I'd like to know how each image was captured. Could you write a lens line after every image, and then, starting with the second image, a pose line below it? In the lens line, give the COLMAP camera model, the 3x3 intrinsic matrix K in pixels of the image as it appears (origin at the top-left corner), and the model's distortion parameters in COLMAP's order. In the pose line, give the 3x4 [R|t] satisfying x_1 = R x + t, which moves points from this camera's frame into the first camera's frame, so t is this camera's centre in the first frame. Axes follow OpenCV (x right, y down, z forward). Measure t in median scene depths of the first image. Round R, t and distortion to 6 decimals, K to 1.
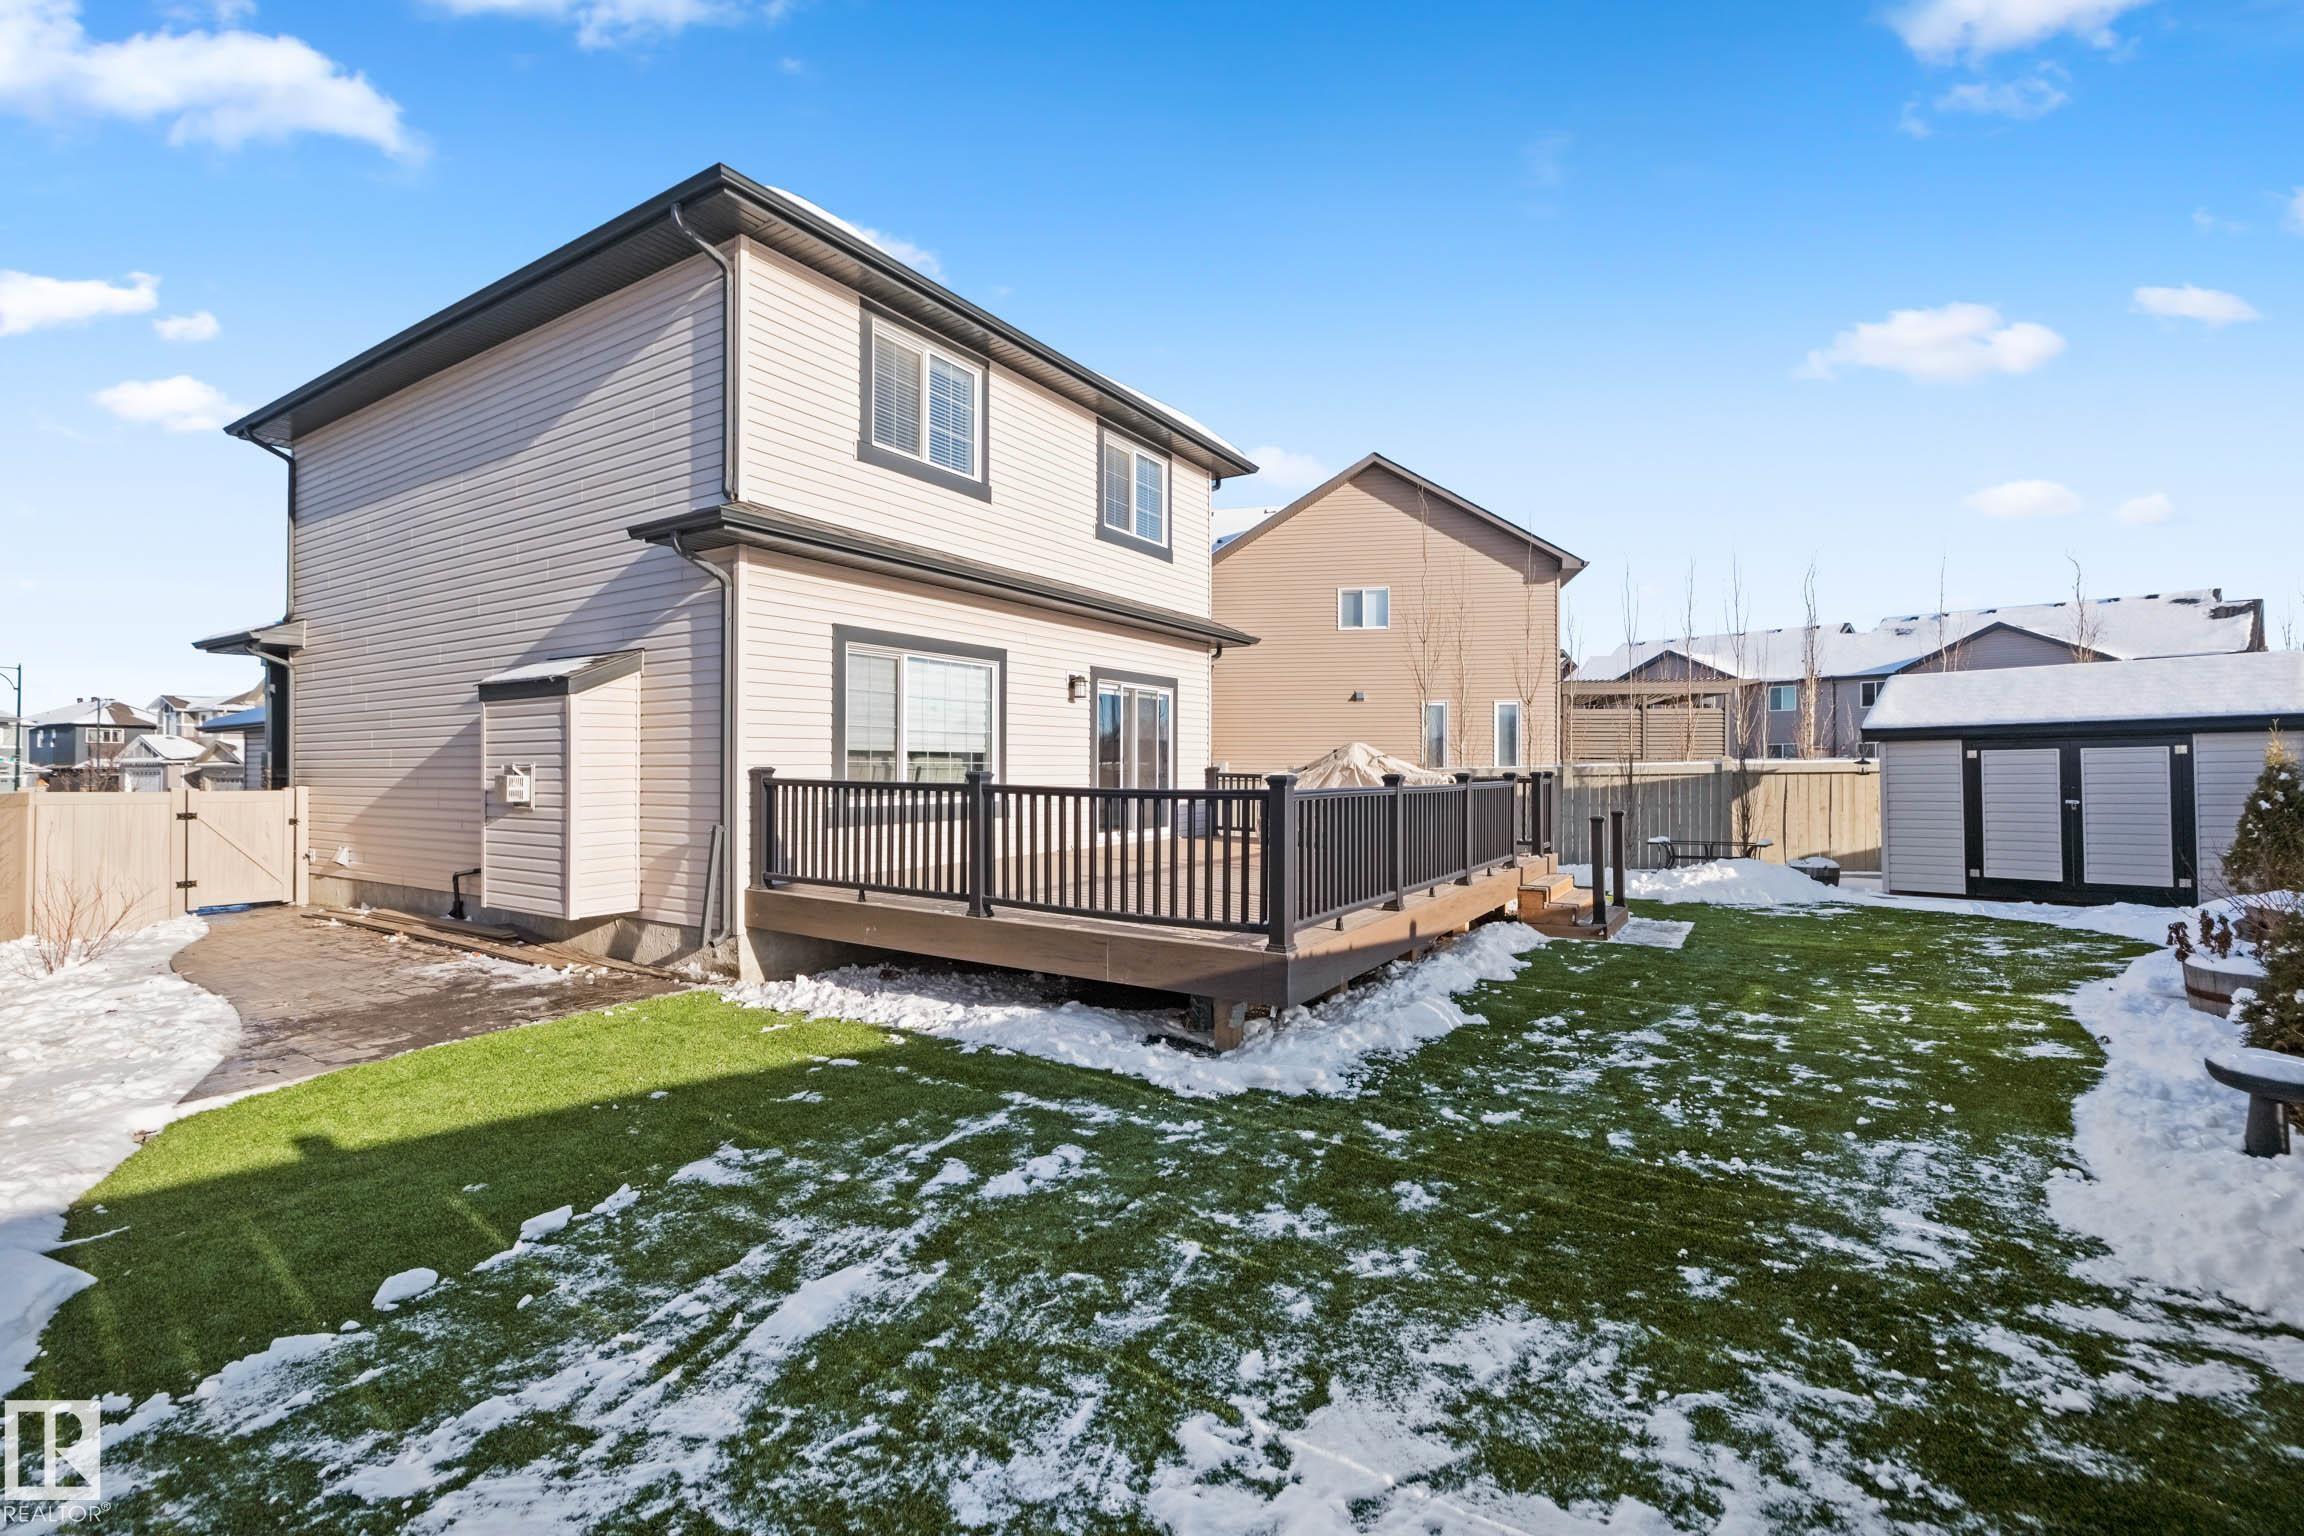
lens RADIAL K [[993.5, 0, 1161.4], [0, 993.5, 753.9], [0, 0, 1]] dist [-0.010509, 0.003487]
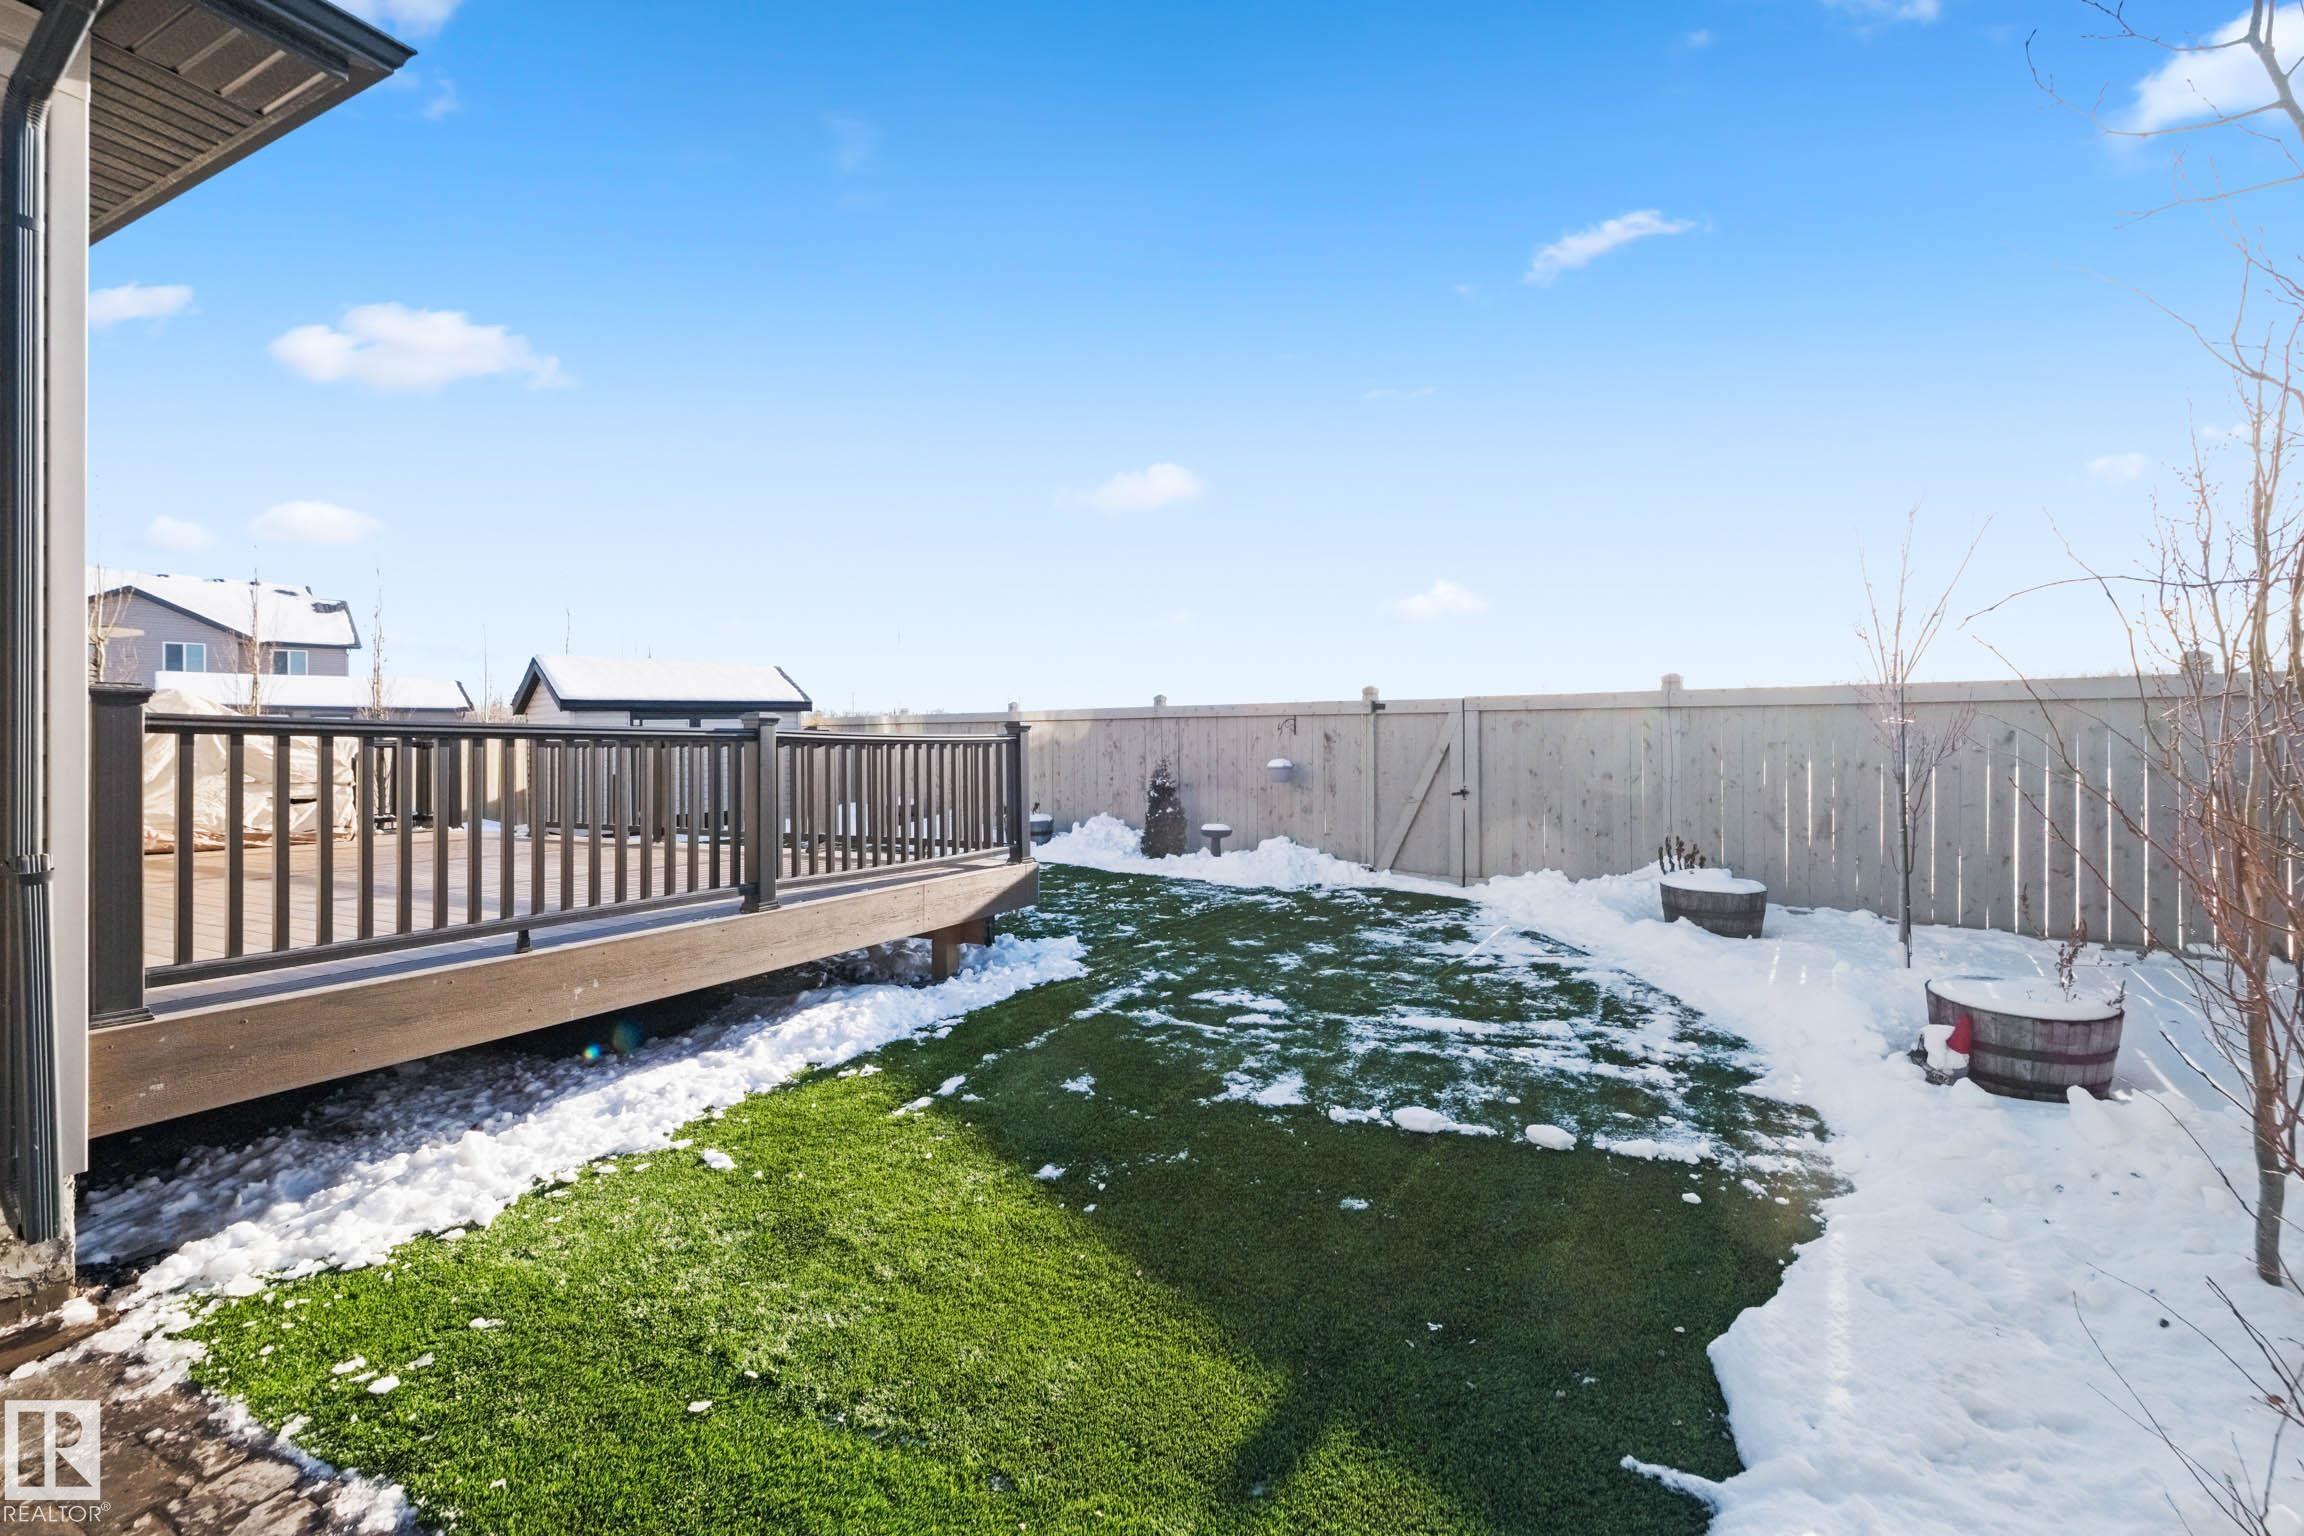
lens RADIAL K [[993.5, 0, 1161.4], [0, 993.5, 753.9], [0, 0, 1]] dist [-0.010509, 0.003487]
pose [[-0.091578, -0.011849, 0.995727, -0.675722], [-0.004480, 0.999924, 0.011487, 0.028242], [-0.995788, -0.003409, -0.091624, 0.561831]]
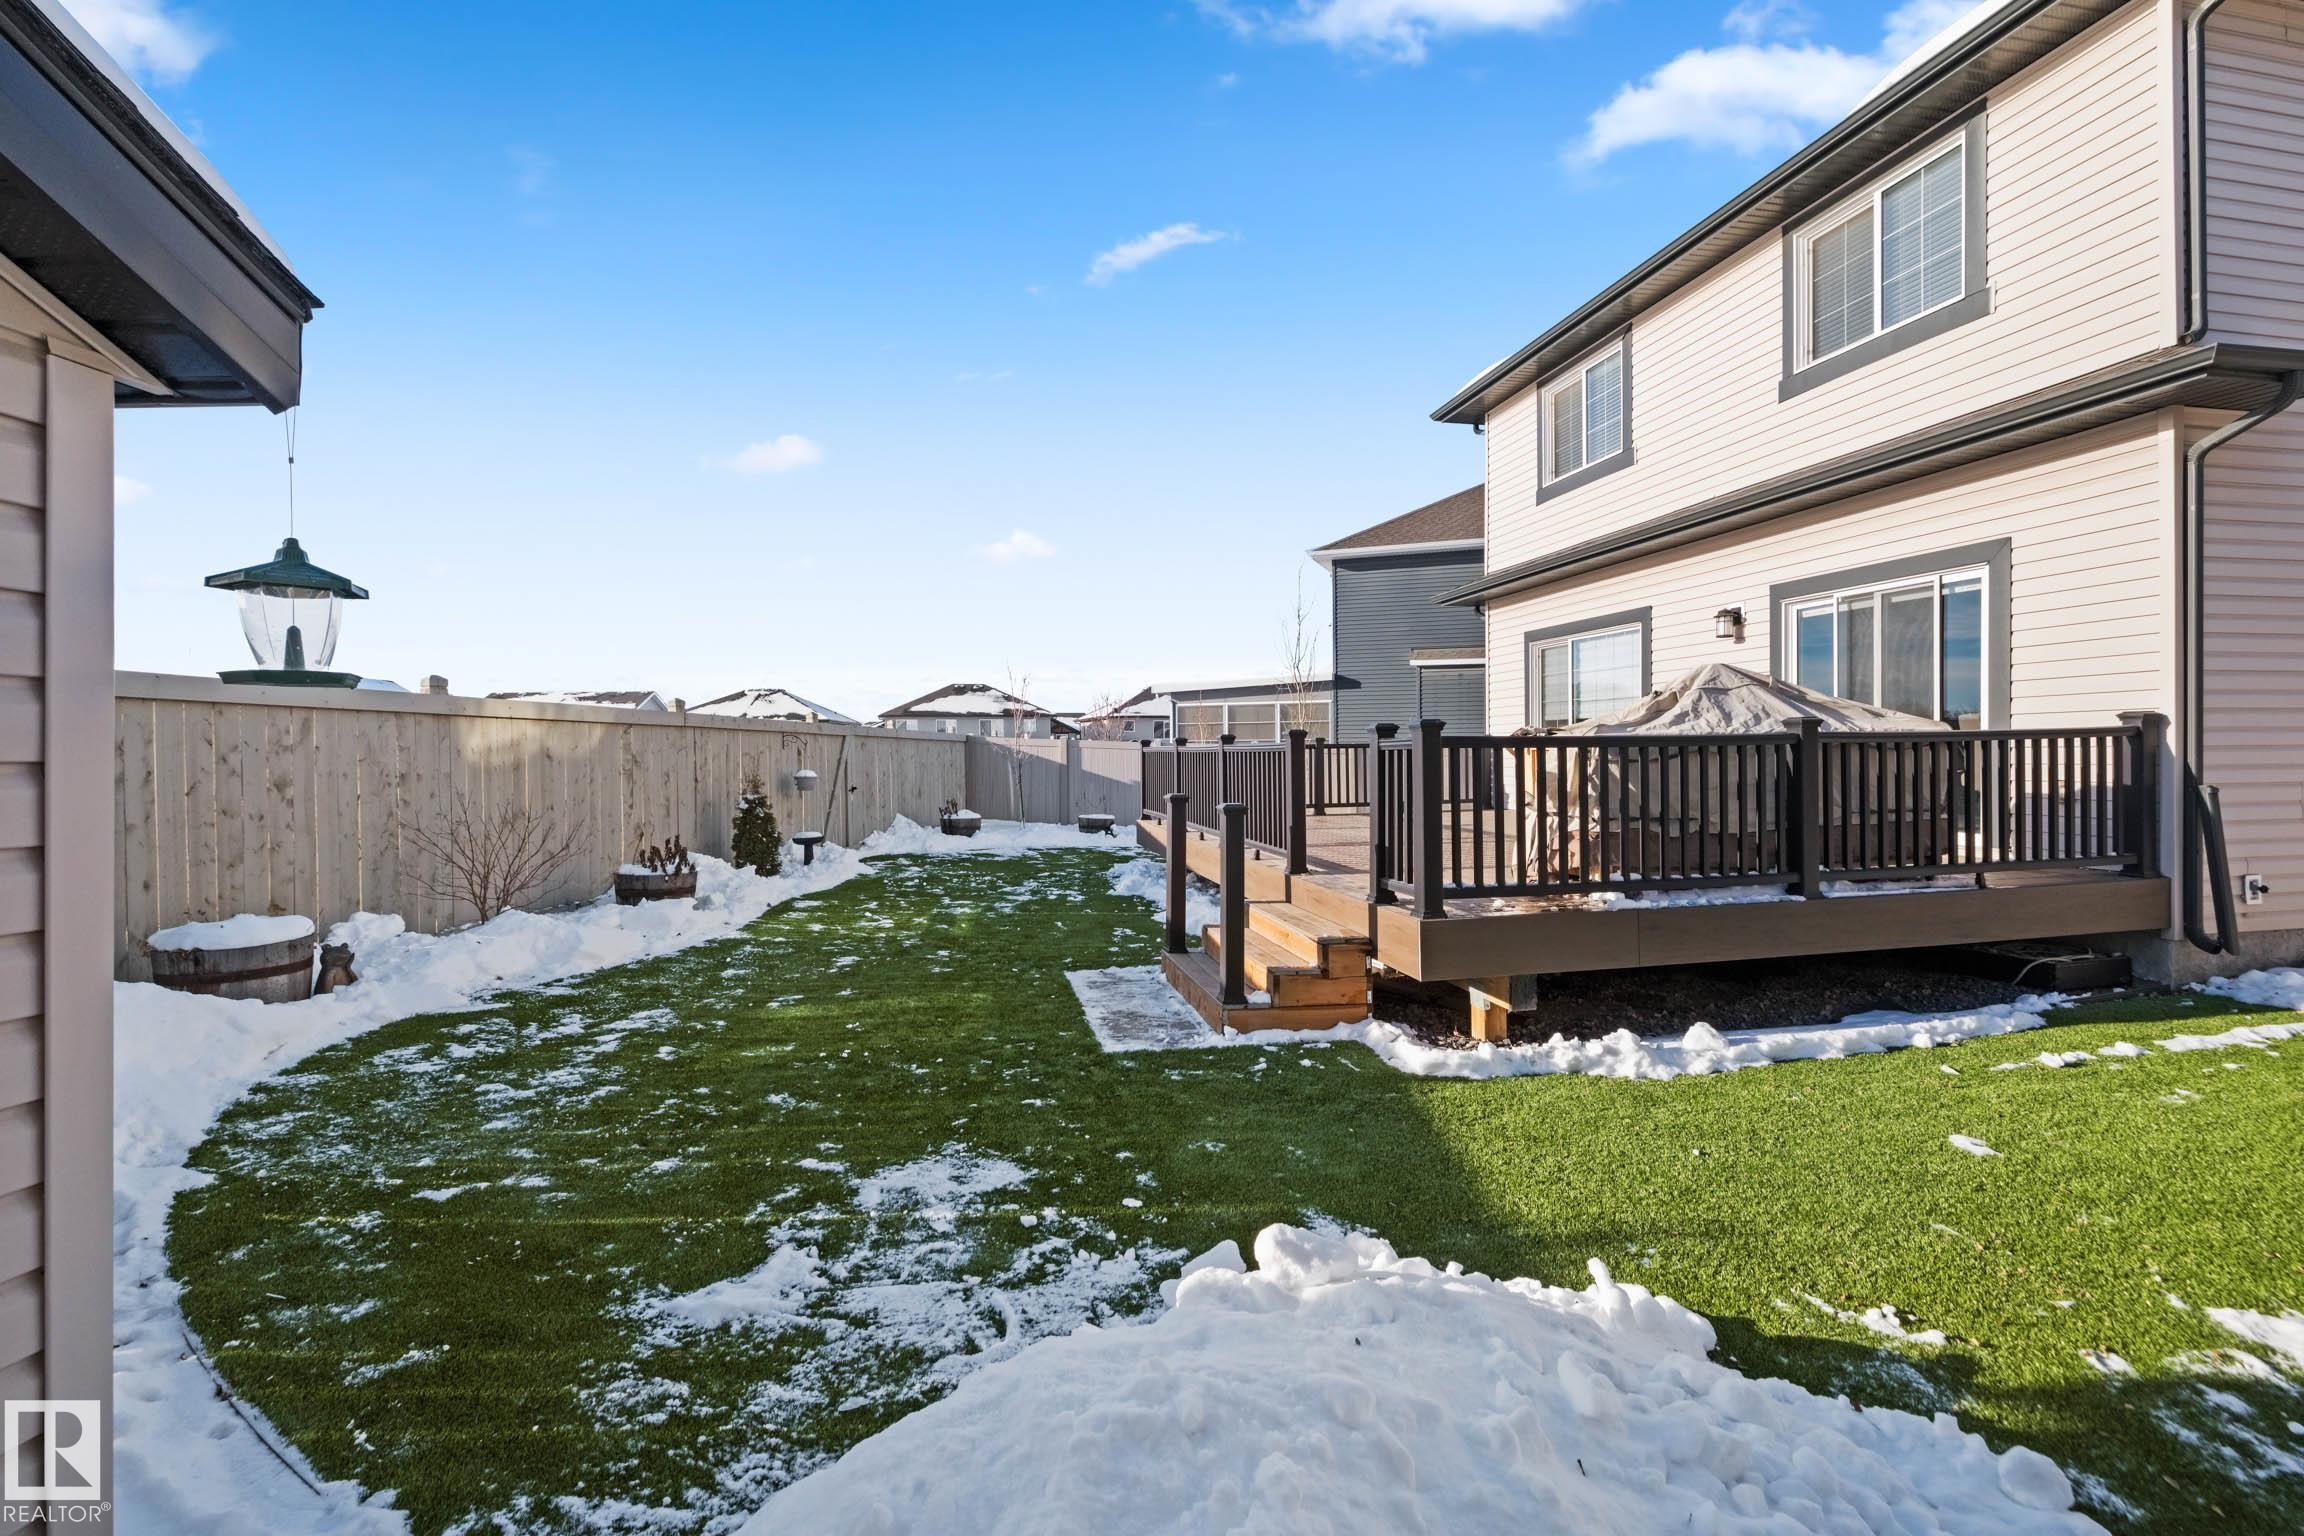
lens RADIAL K [[993.5, 0, 1161.4], [0, 993.5, 753.9], [0, 0, 1]] dist [-0.010509, 0.003487]
pose [[-0.721517, 0.006468, -0.692366, 0.966747], [0.016107, 0.999843, -0.007445, 0.041990], [0.692209, -0.016524, -0.721508, 1.559271]]
